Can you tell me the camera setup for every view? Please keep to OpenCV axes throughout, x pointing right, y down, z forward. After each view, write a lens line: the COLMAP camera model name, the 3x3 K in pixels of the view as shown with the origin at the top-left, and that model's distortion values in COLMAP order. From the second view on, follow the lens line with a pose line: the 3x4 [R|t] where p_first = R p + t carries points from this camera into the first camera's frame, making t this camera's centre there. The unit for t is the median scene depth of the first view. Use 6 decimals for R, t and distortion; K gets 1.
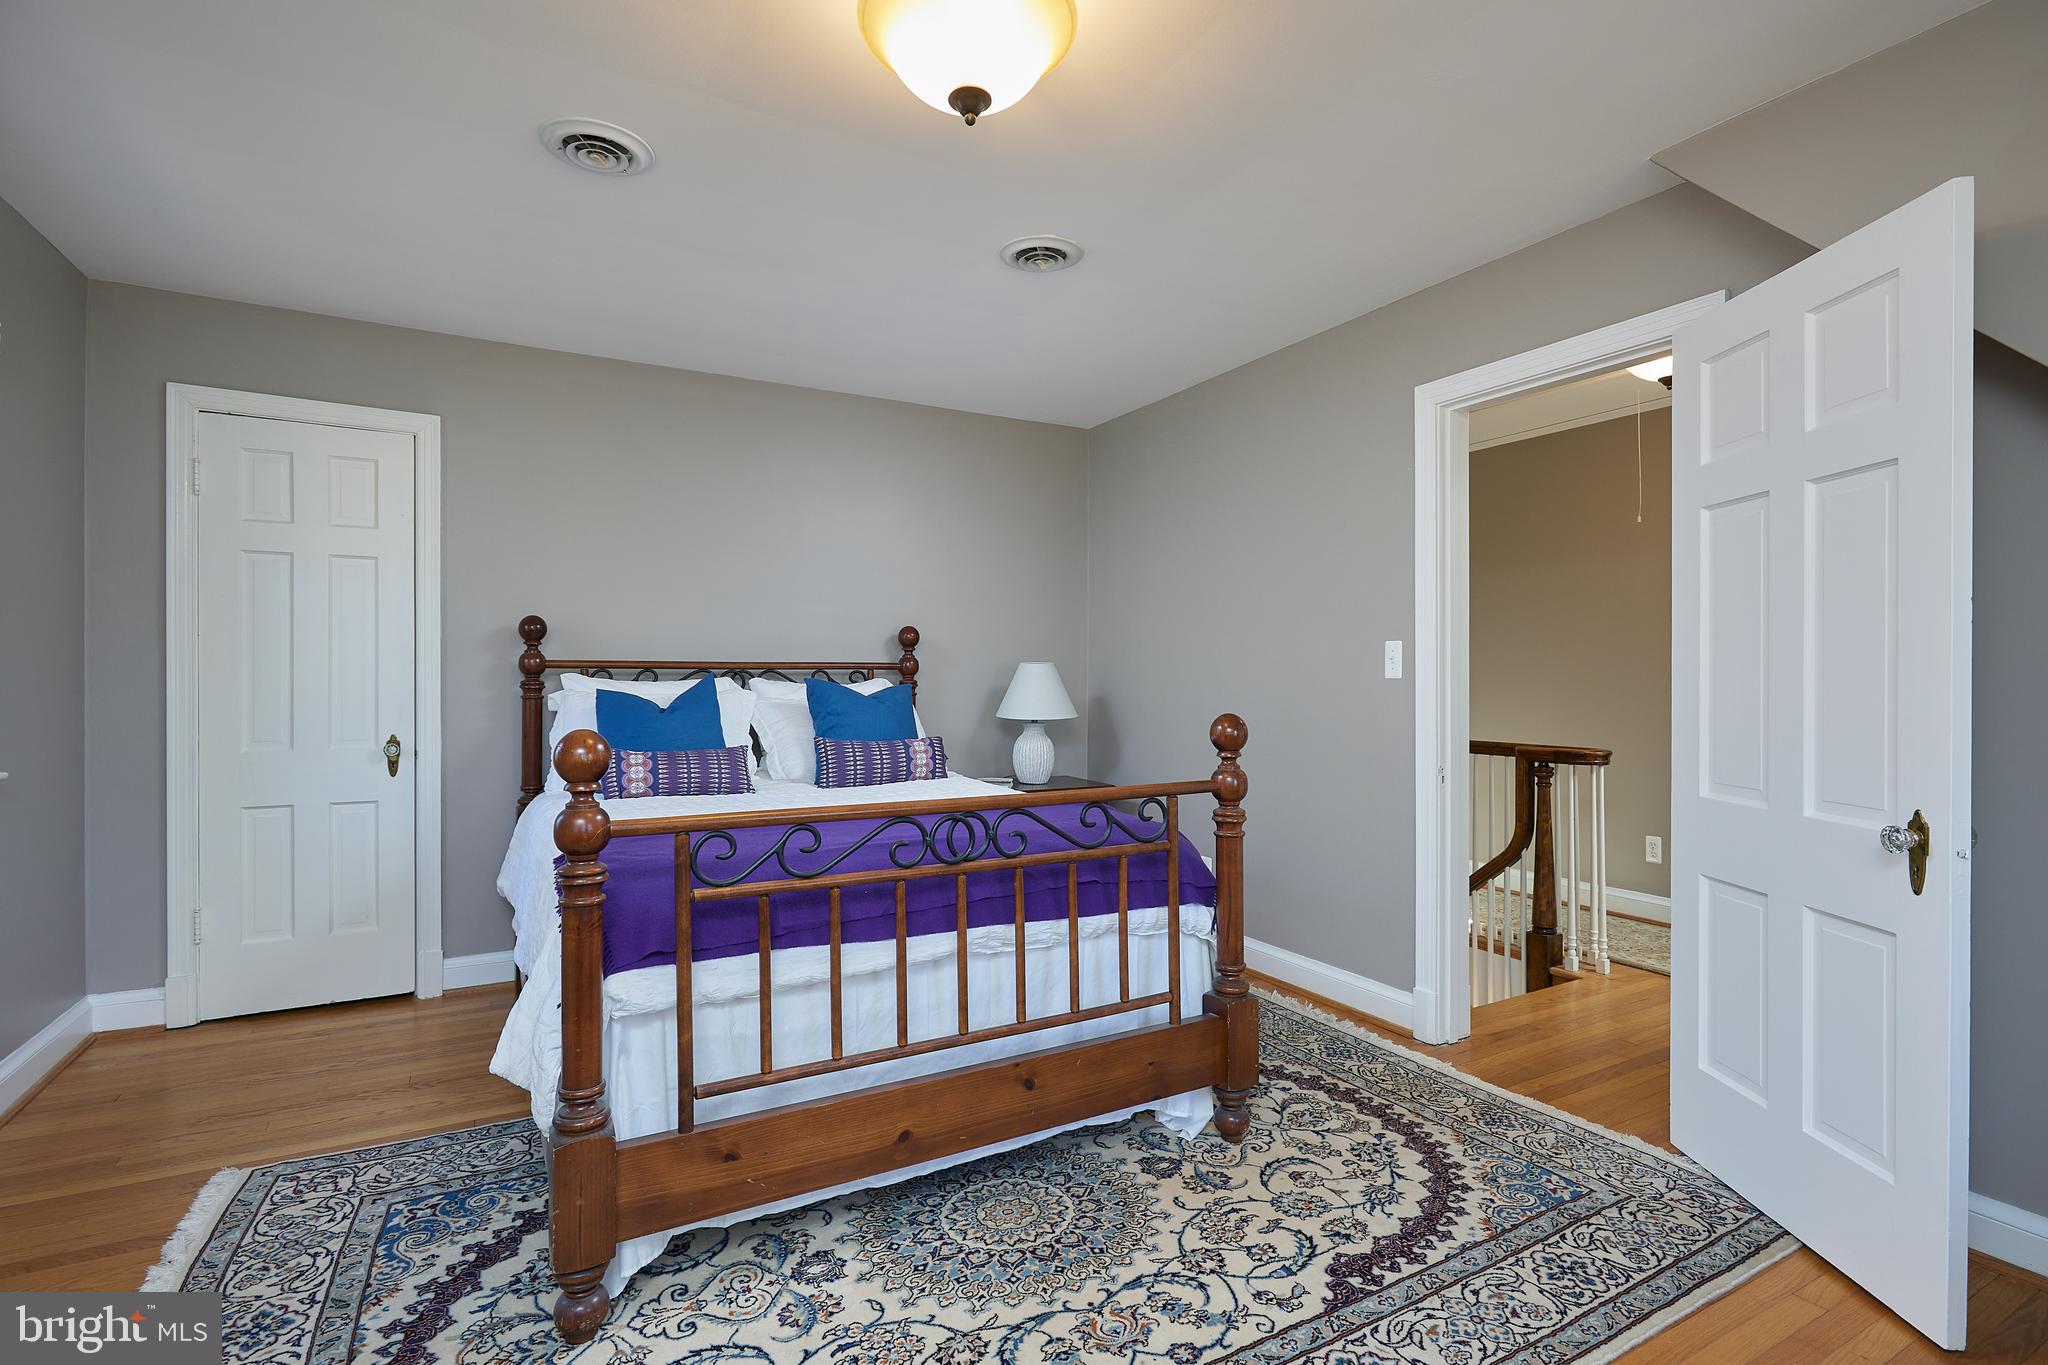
lens RADIAL K [[970.0, 0, 1027.9], [0, 970.0, 682.8], [0, 0, 1]] dist [-0.004551, -0.000121]
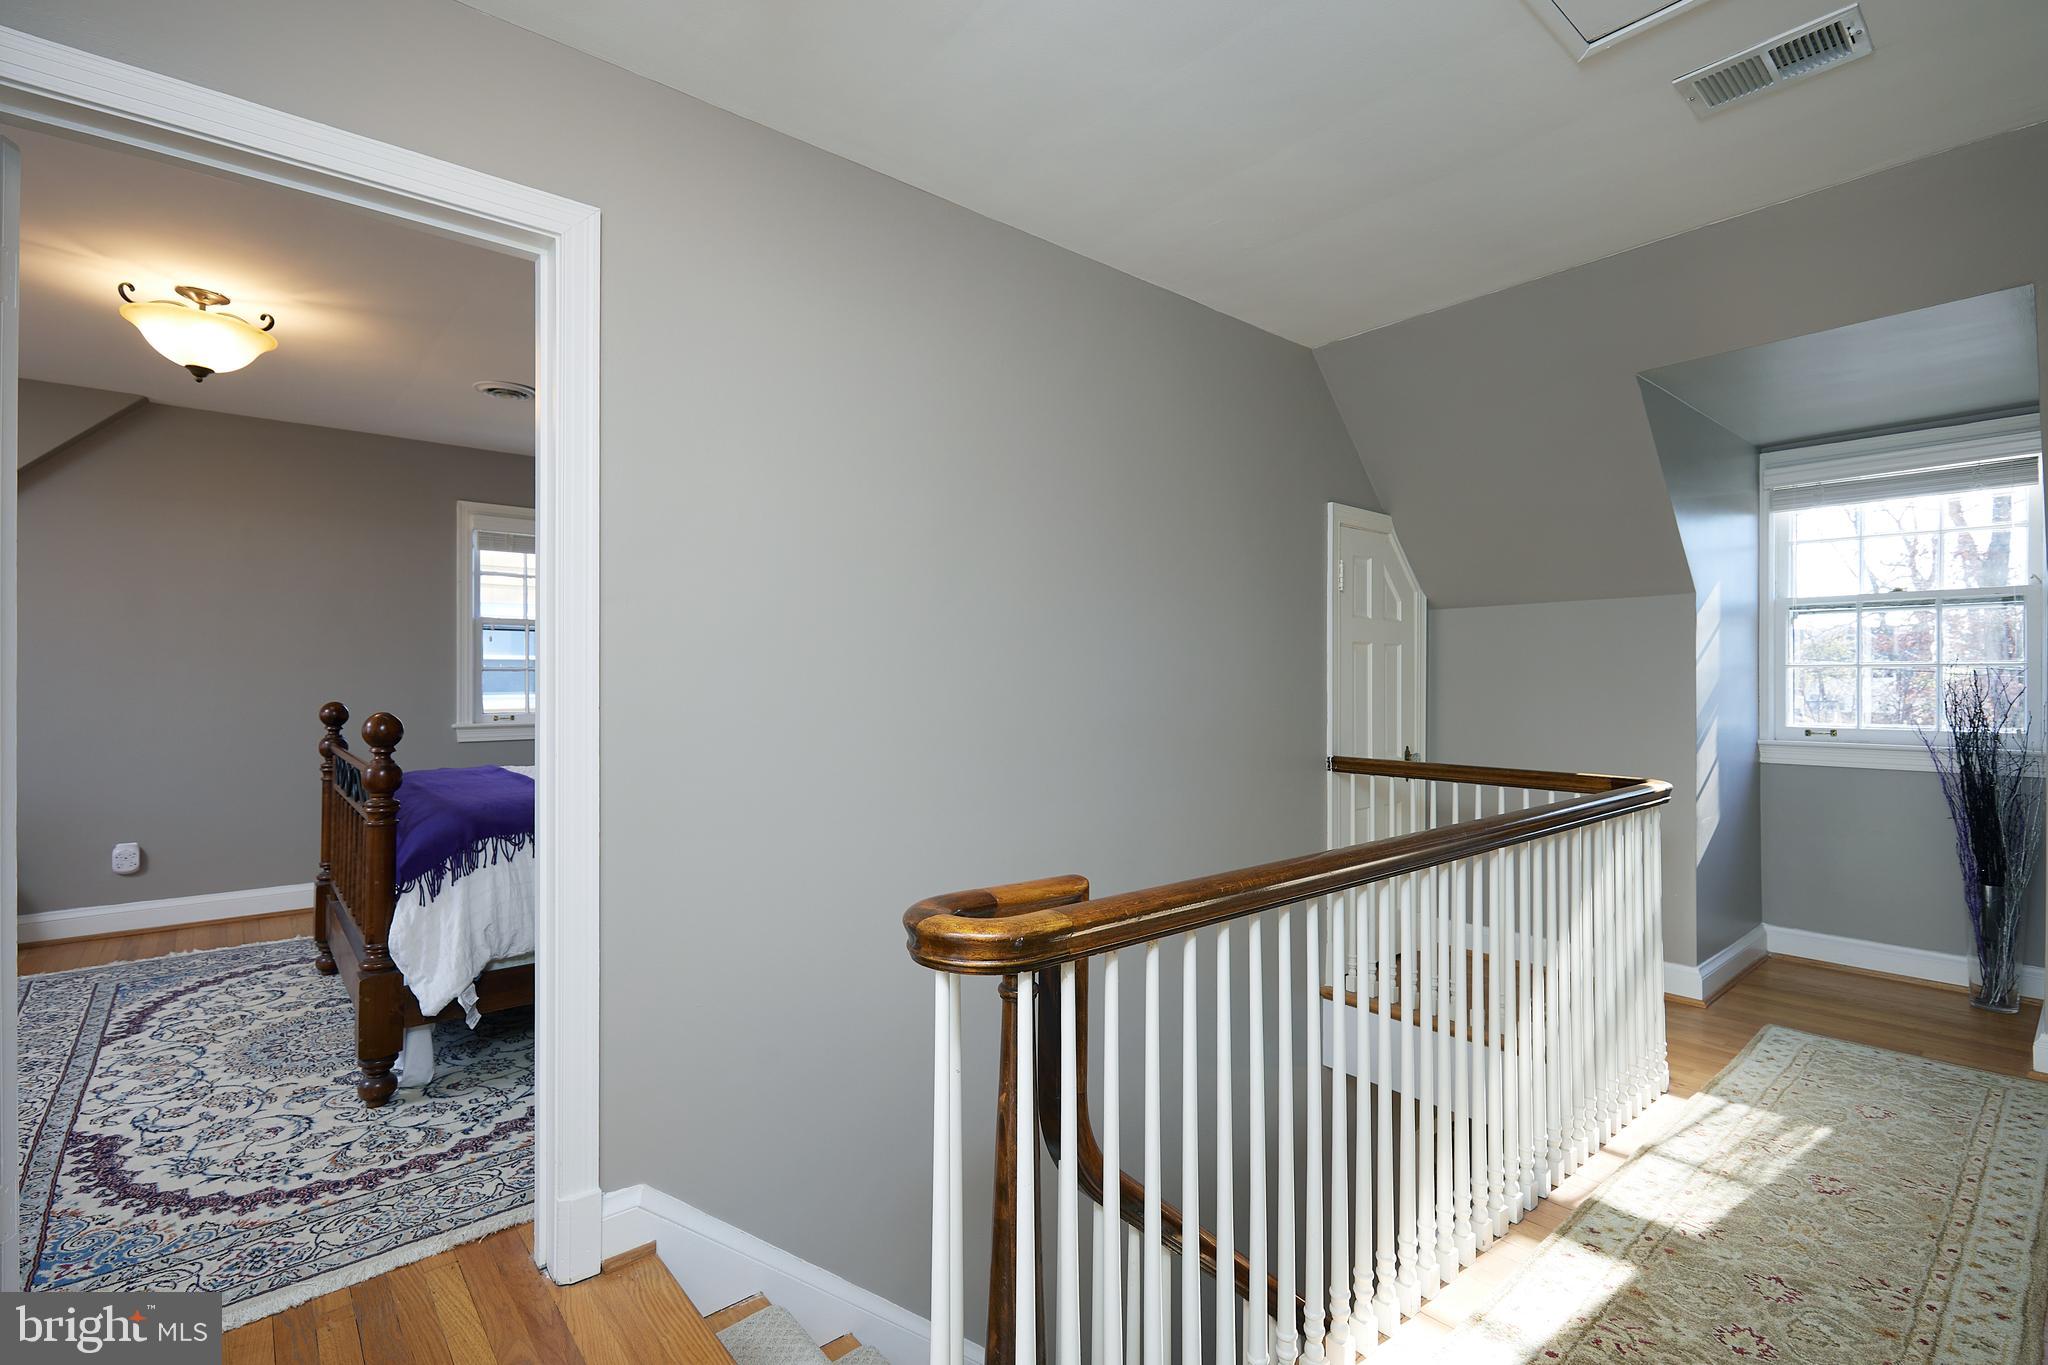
lens RADIAL K [[940.5, 0, 1032.7], [0, 940.5, 666.1], [0, 0, 1]] dist [0.005495, -0.000295]
pose [[0.196998, -0.007184, -0.980378, 1.642154], [0.000652, 0.999974, -0.007197, -0.015252], [0.980404, 0.000778, 0.196998, 1.776677]]
